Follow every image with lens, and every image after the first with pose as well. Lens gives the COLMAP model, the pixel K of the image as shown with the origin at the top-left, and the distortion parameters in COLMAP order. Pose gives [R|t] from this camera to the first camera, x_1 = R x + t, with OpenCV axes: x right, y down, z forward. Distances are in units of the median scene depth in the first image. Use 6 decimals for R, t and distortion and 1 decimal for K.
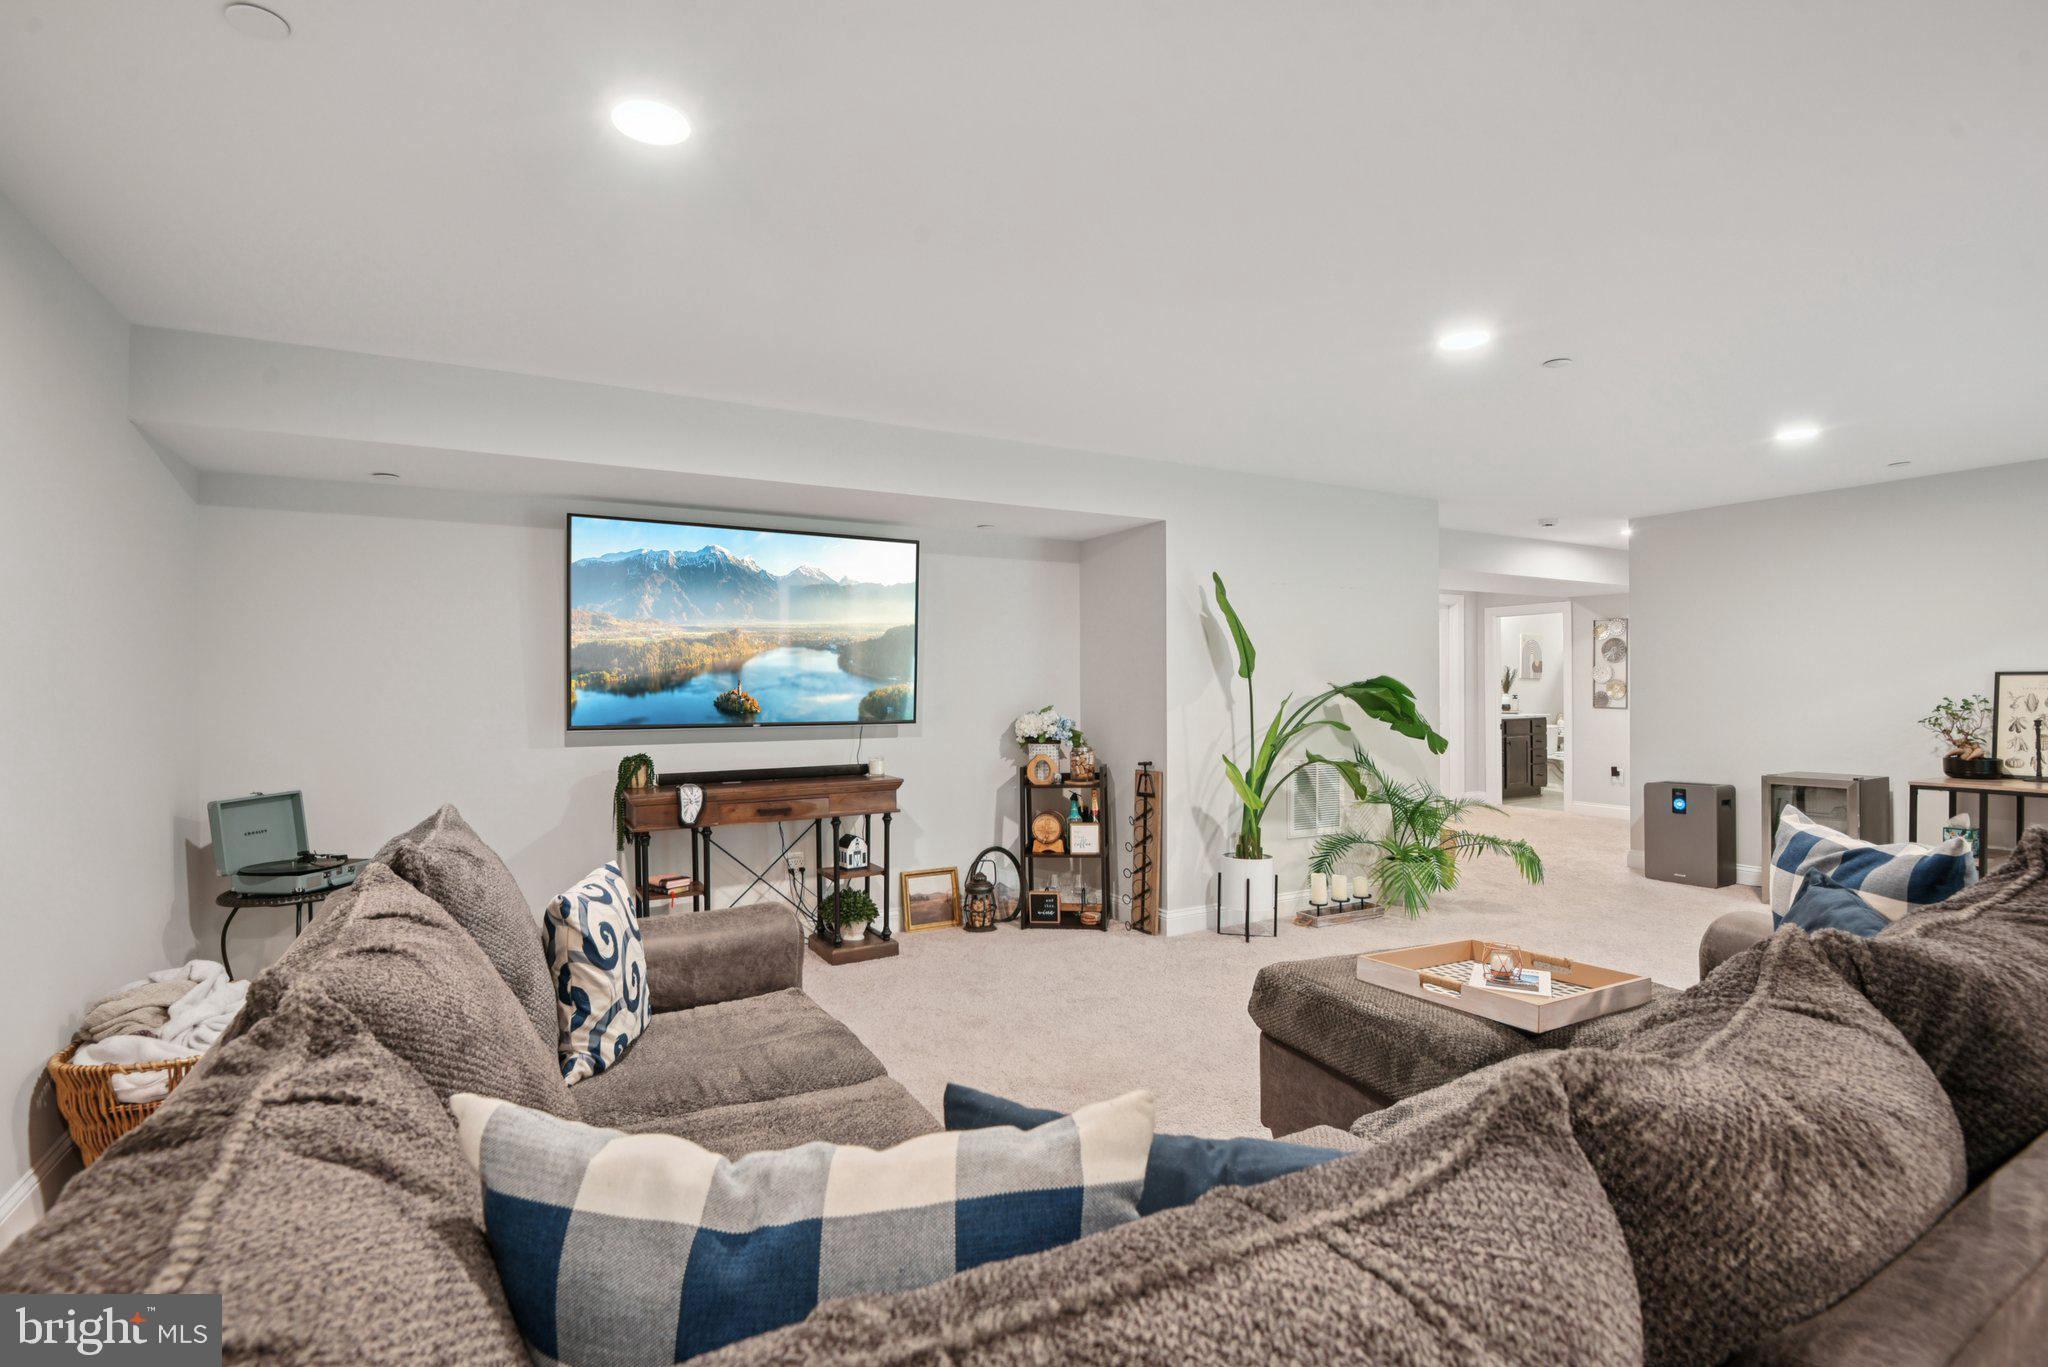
lens RADIAL K [[953.0, 0, 1023.6], [0, 953.0, 692.4], [0, 0, 1]] dist [0.001714, -0.000796]
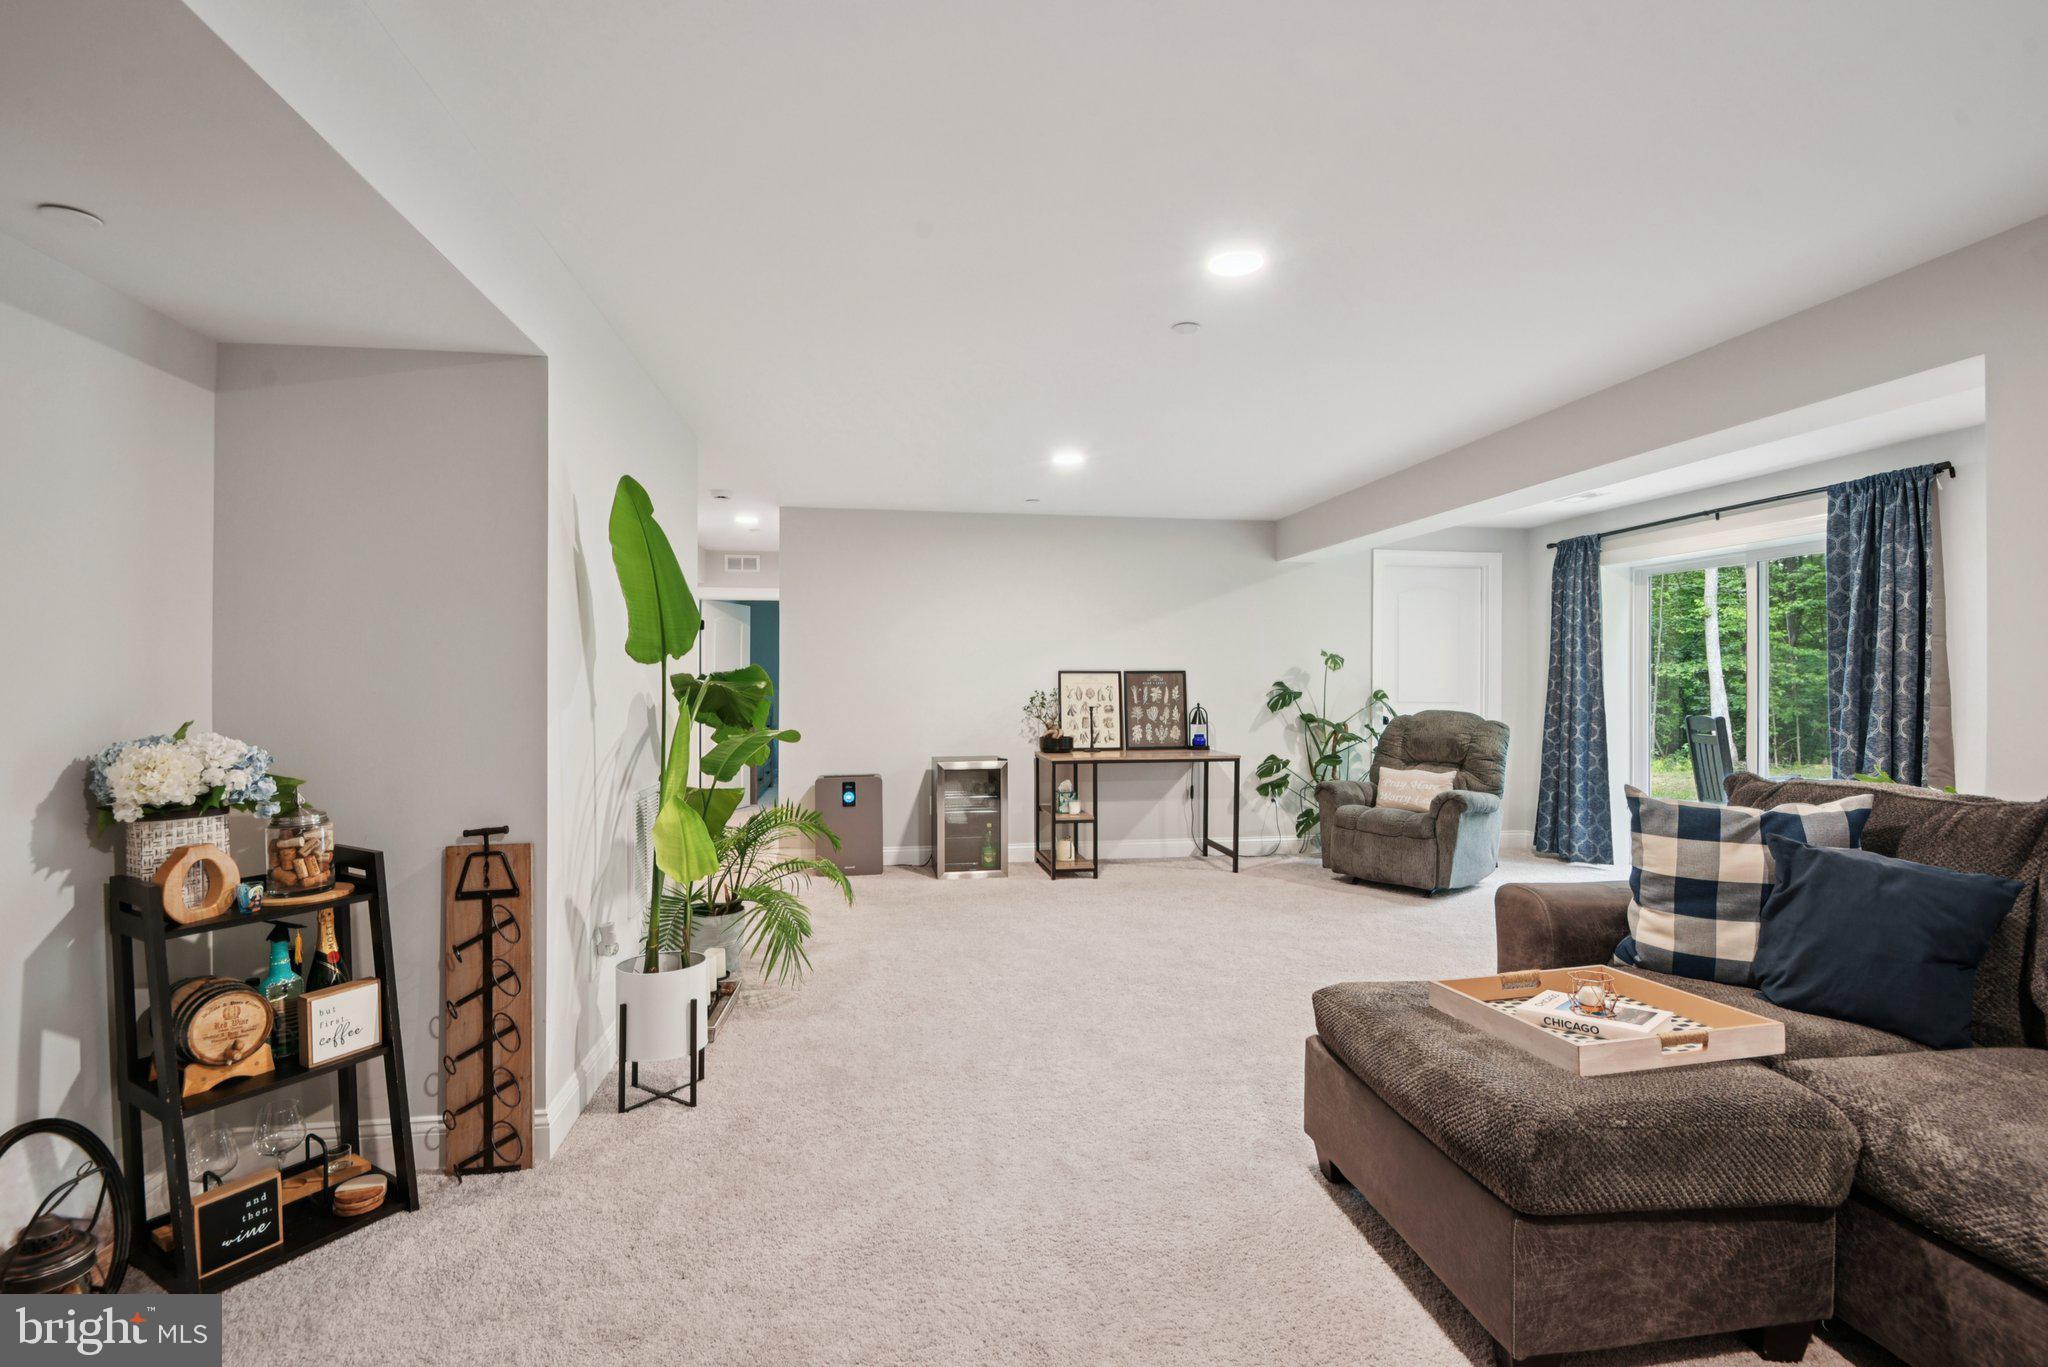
lens RADIAL K [[953.0, 0, 1012.9], [0, 953.0, 680.4], [0, 0, 1]] dist [0.001714, -0.000796]
pose [[0.391935, 0.004483, 0.919982, -0.220979], [0.002483, 0.999979, -0.005931, -0.000829], [-0.919990, 0.004609, 0.391915, 0.542276]]
